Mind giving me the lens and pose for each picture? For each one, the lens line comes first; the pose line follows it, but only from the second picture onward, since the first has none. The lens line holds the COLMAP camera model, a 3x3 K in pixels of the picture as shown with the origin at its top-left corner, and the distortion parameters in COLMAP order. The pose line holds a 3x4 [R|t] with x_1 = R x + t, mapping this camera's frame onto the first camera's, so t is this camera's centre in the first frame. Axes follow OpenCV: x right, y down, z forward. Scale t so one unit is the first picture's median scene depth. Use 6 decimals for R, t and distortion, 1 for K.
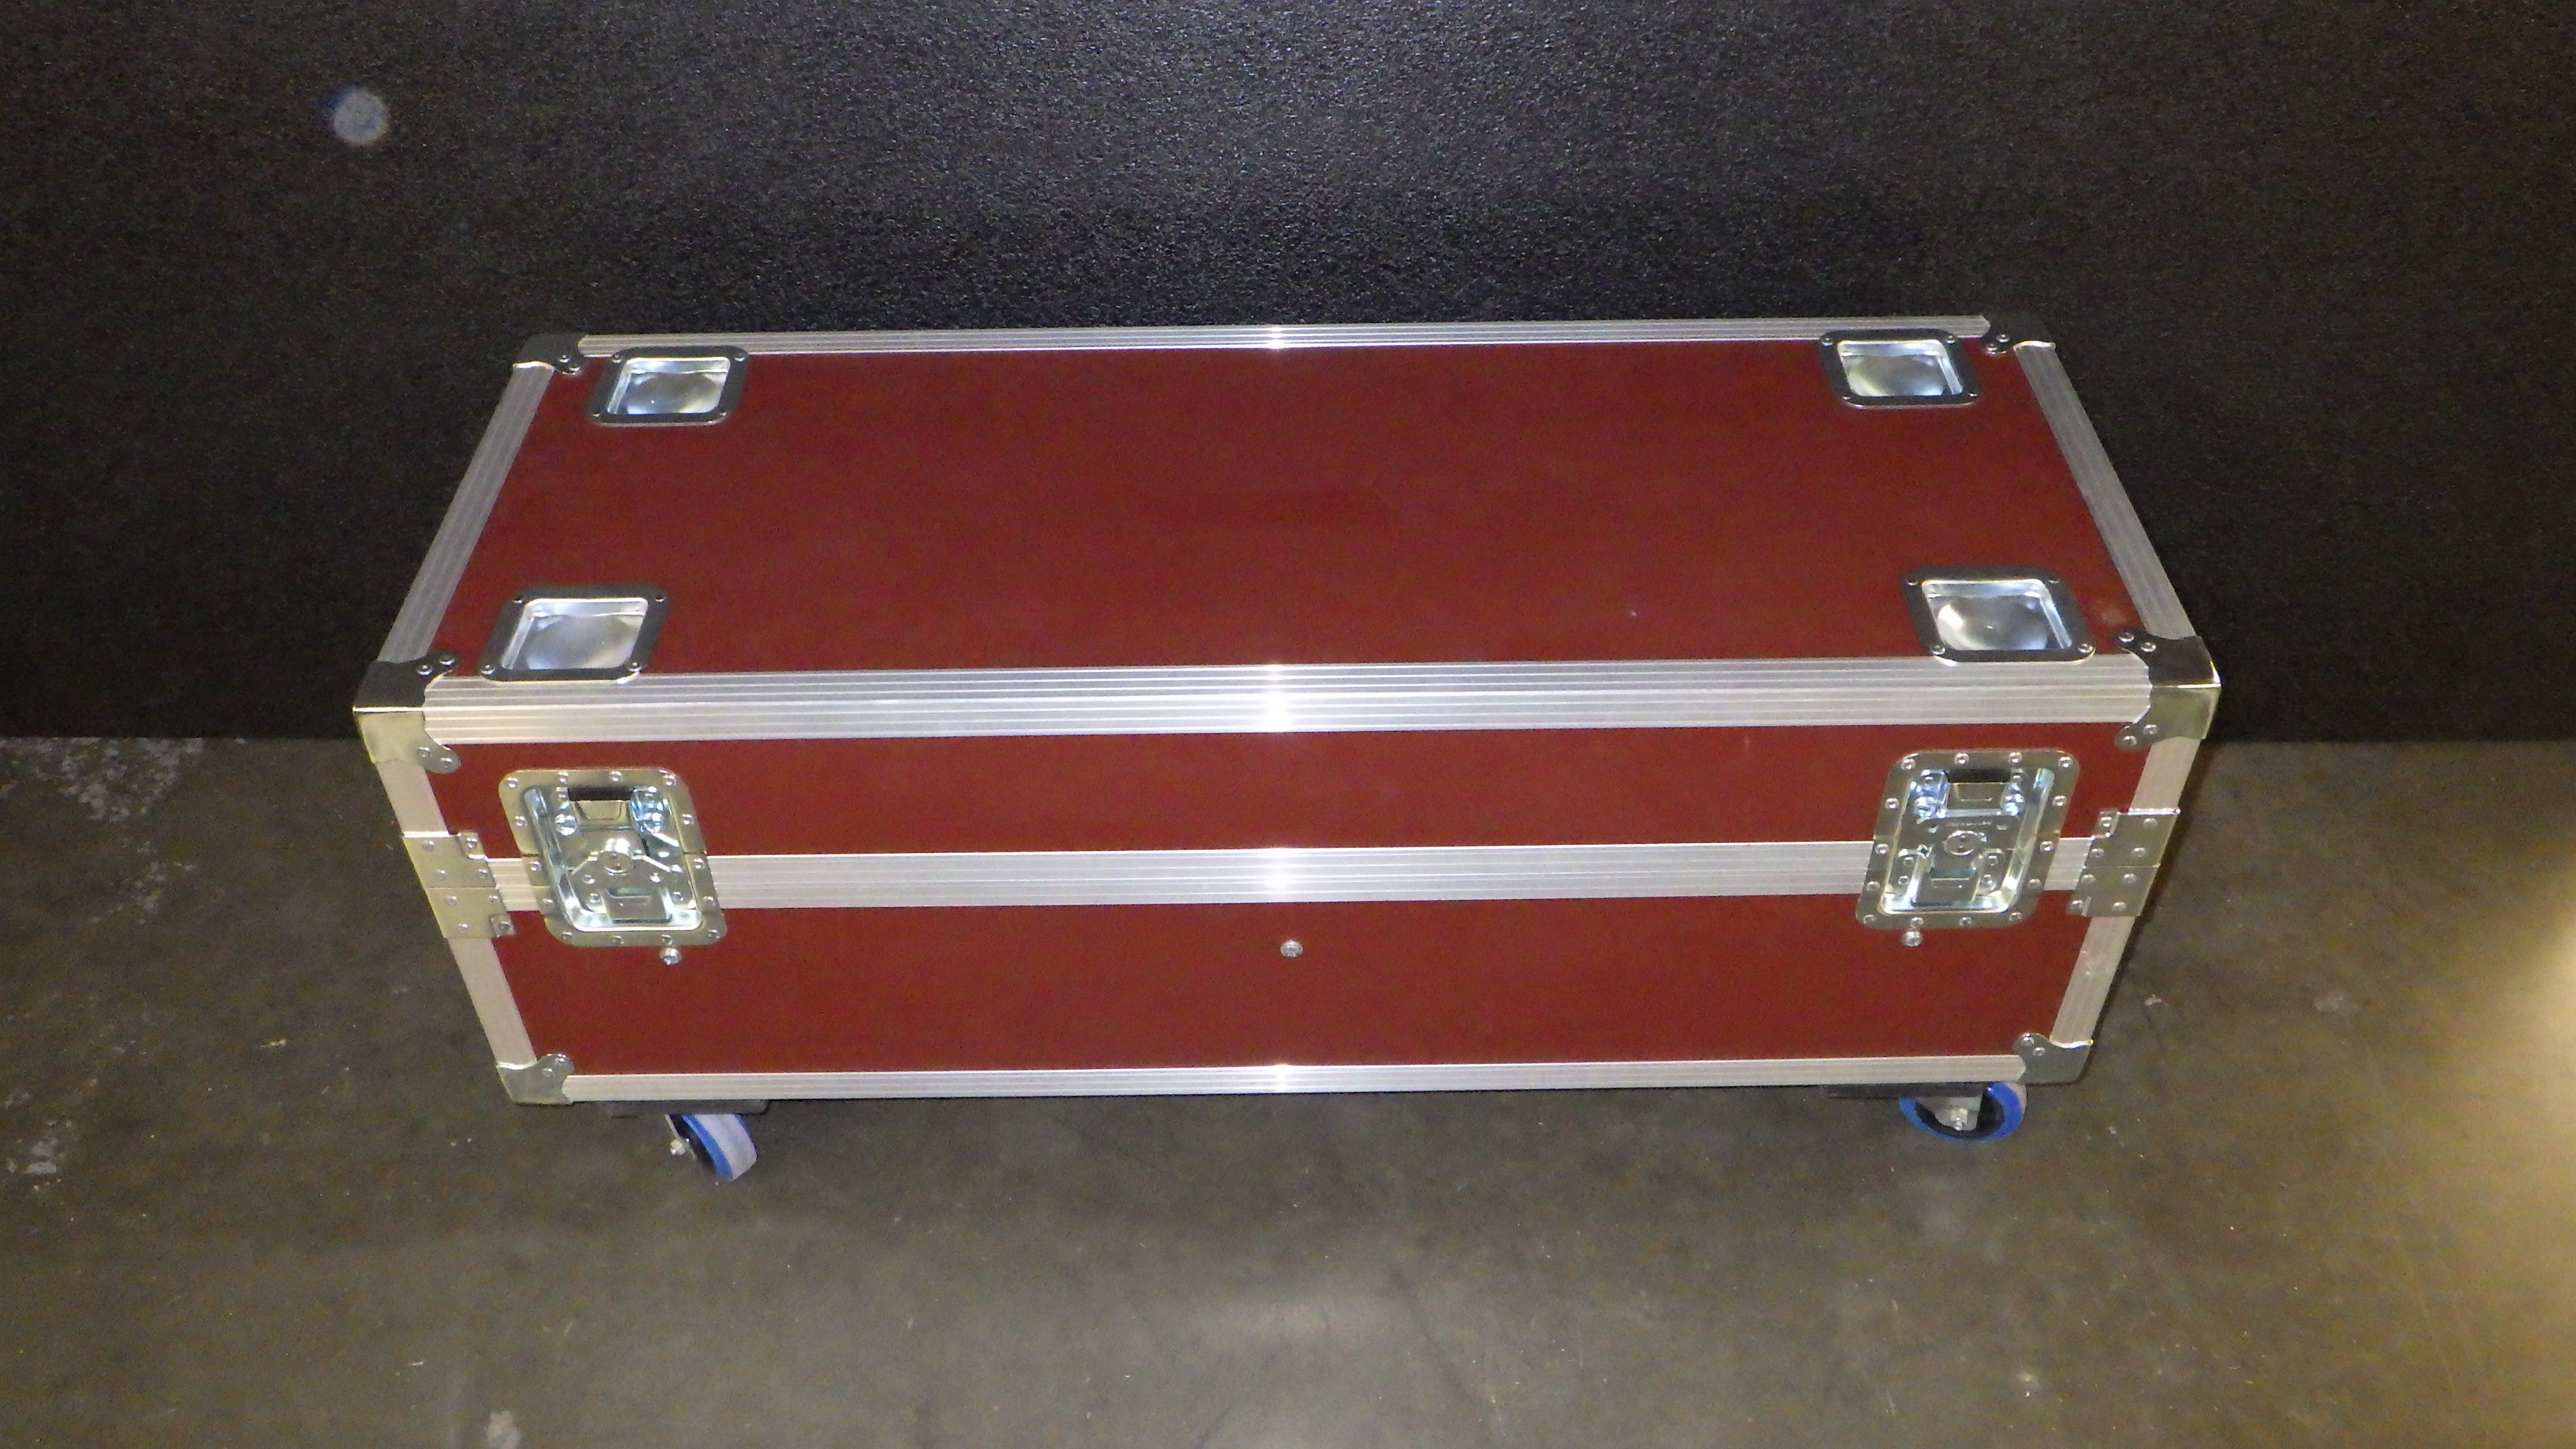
lens RADIAL K [[2141.9, 0, 1299.6], [0, 2141.9, 707.6], [0, 0, 1]] dist [-0.000406, 0.008454]
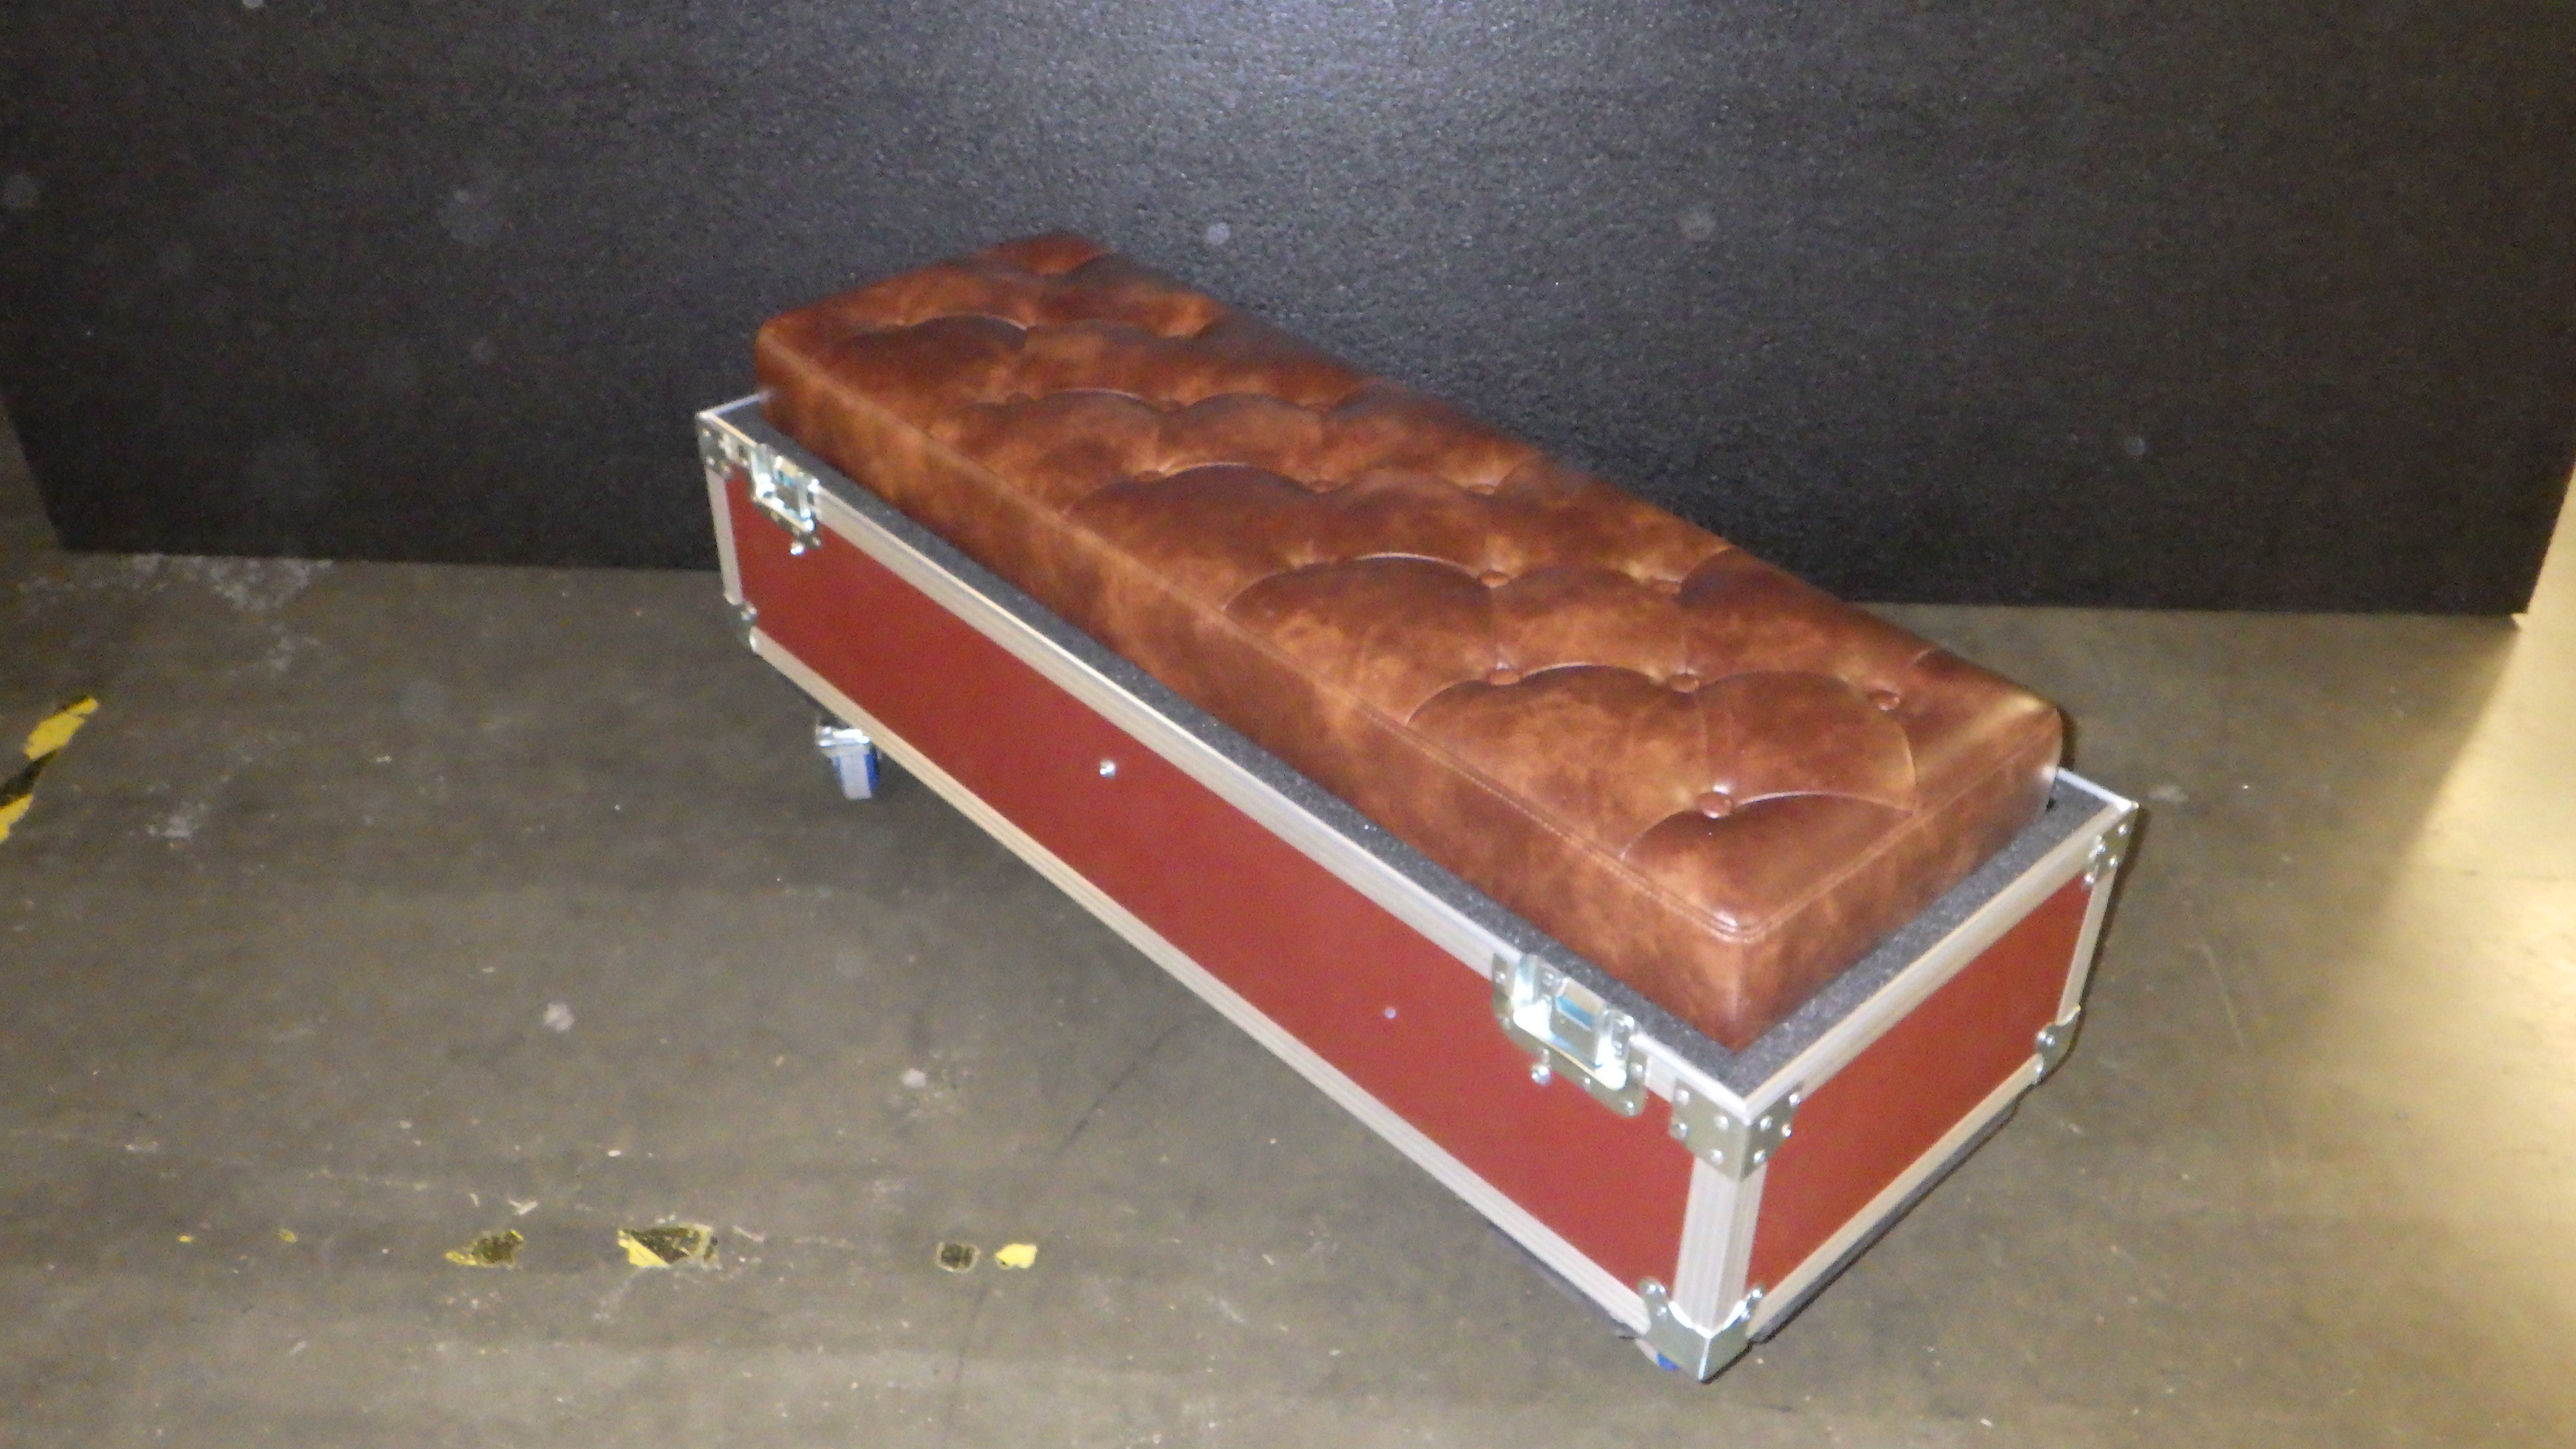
lens RADIAL K [[2141.9, 0, 1296.8], [0, 2141.9, 706.4], [0, 0, 1]] dist [-0.000406, 0.008454]
pose [[0.999216, 0.034949, -0.018612, 0.042148], [-0.037260, 0.988972, -0.143340, 0.299192], [0.013397, 0.143921, 0.989499, -0.159252]]
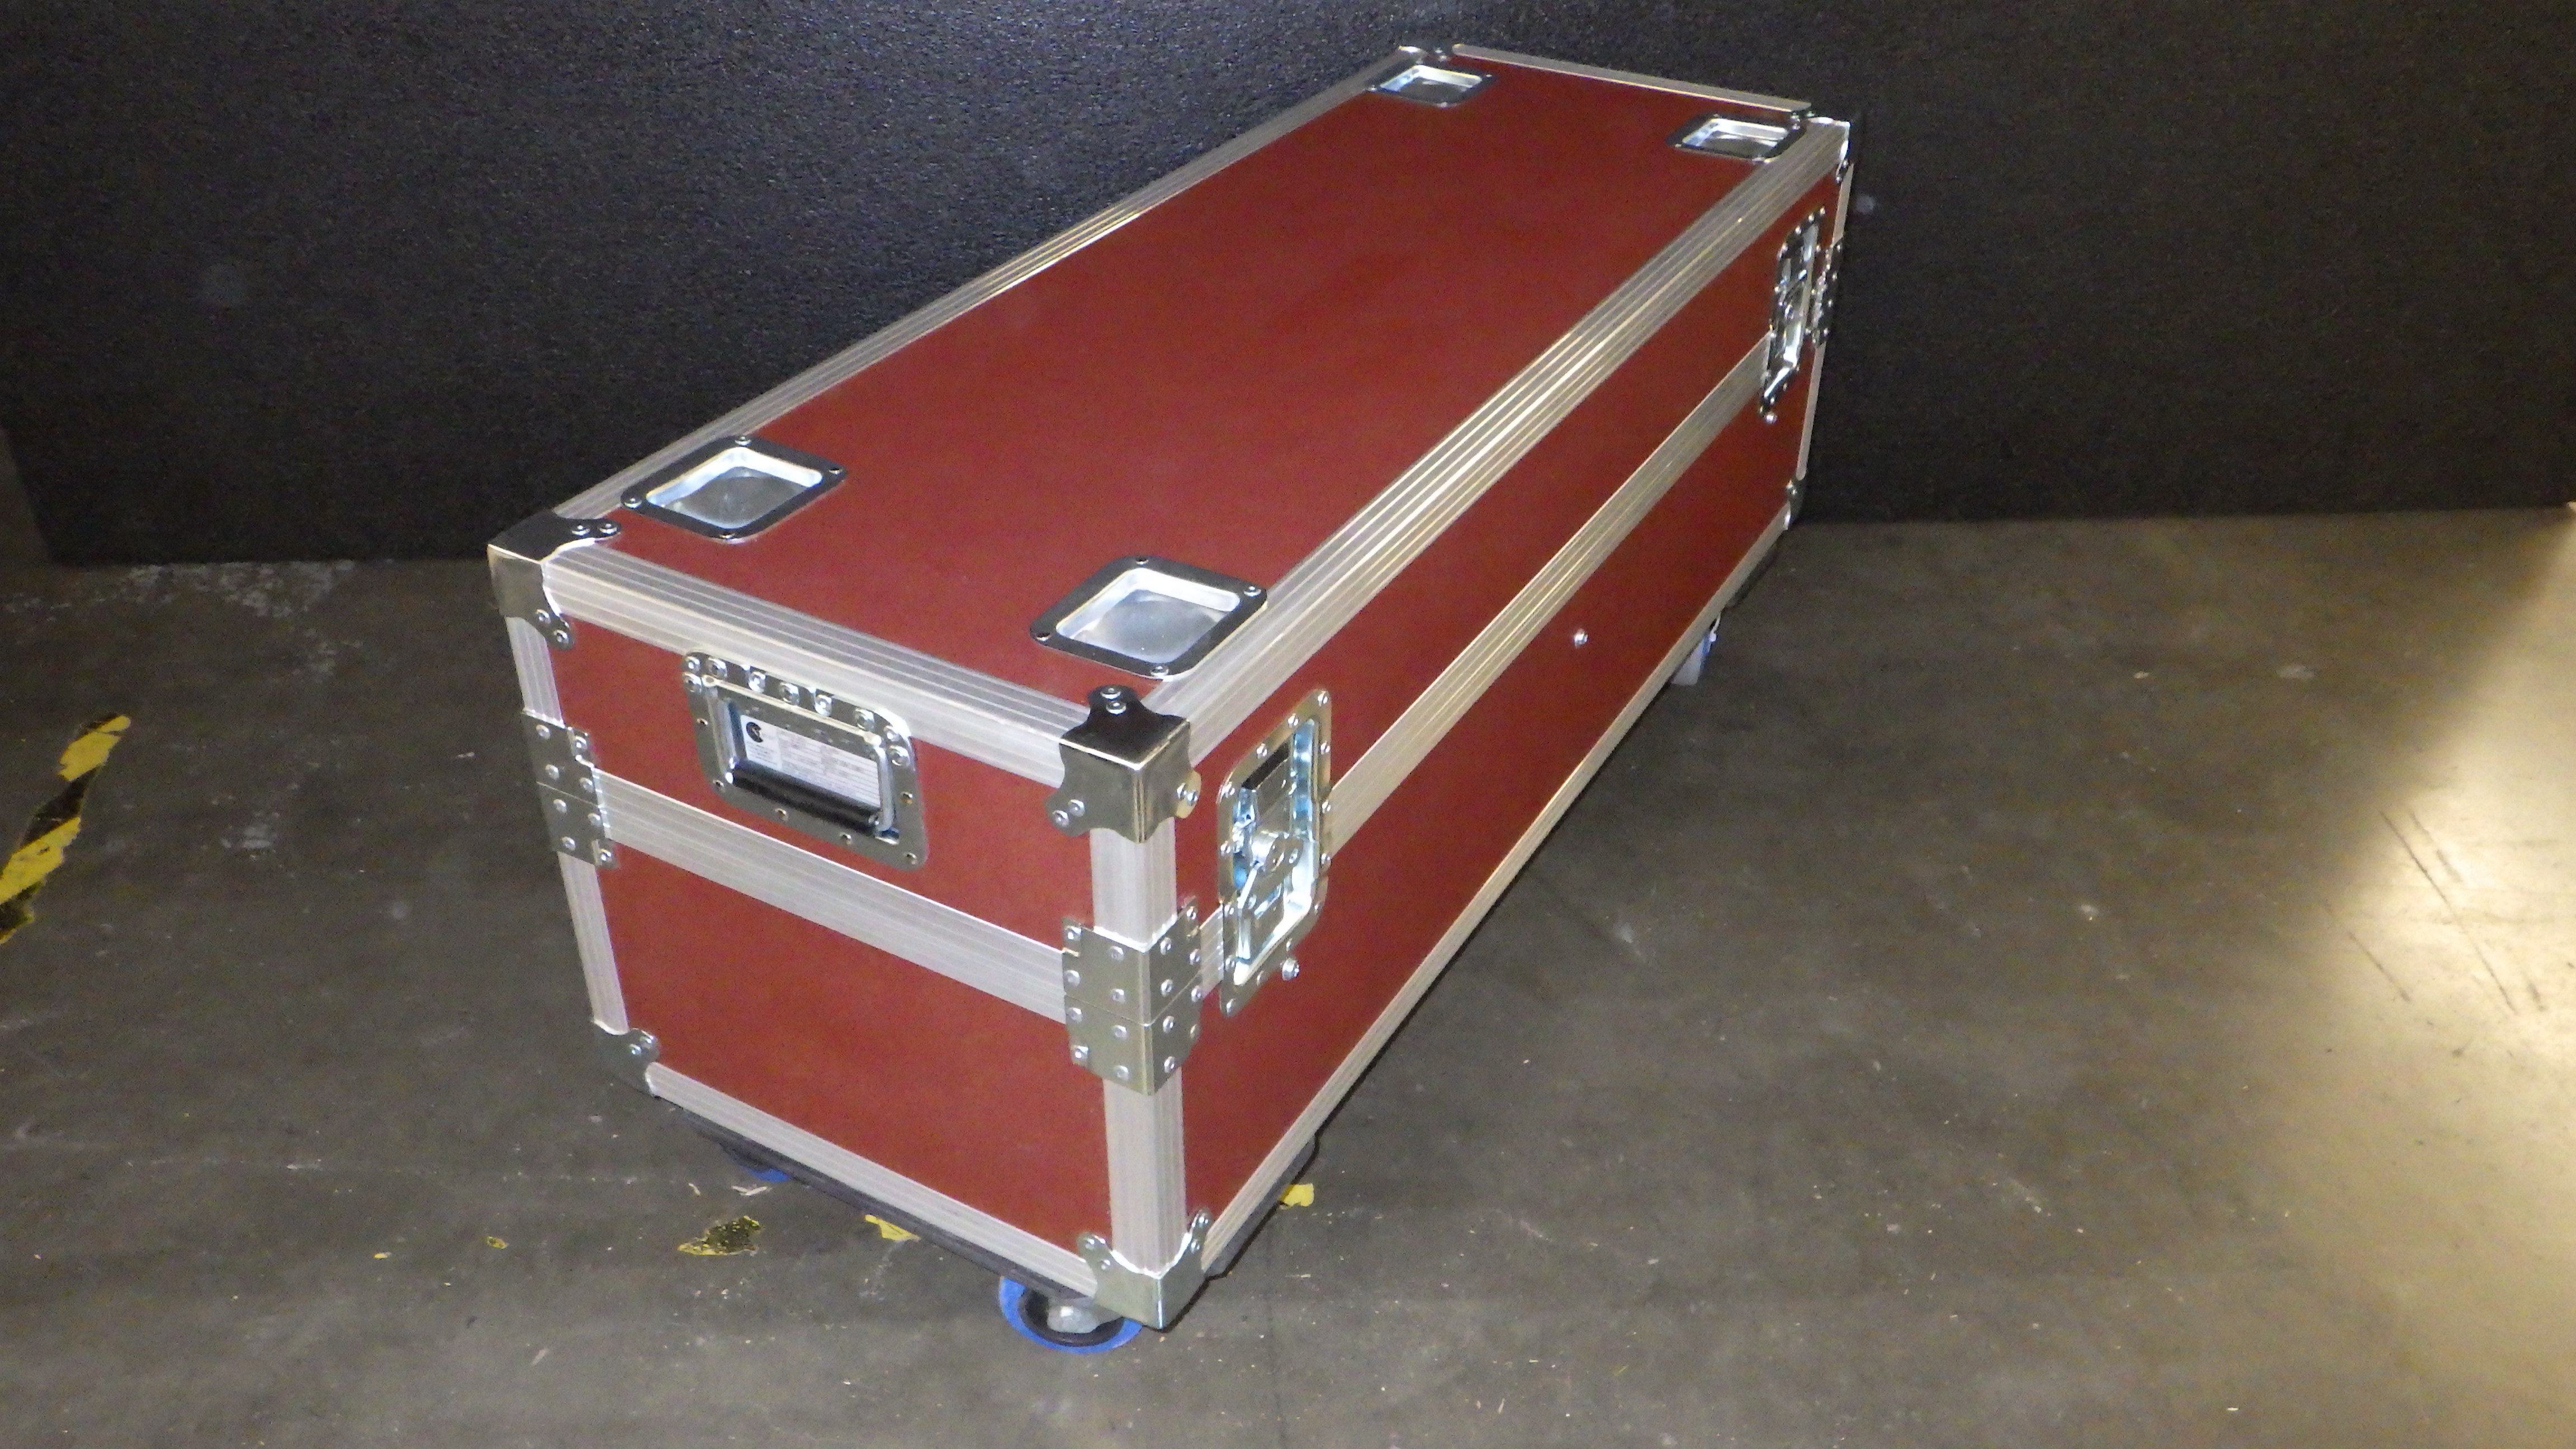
lens RADIAL K [[2141.9, 0, 1299.5], [0, 2141.9, 712.4], [0, 0, 1]] dist [-0.000406, 0.008454]
pose [[0.996405, -0.029078, 0.079573, -0.156322], [0.041965, 0.985330, -0.165419, 0.358288], [-0.073596, 0.168163, 0.983008, -0.100403]]
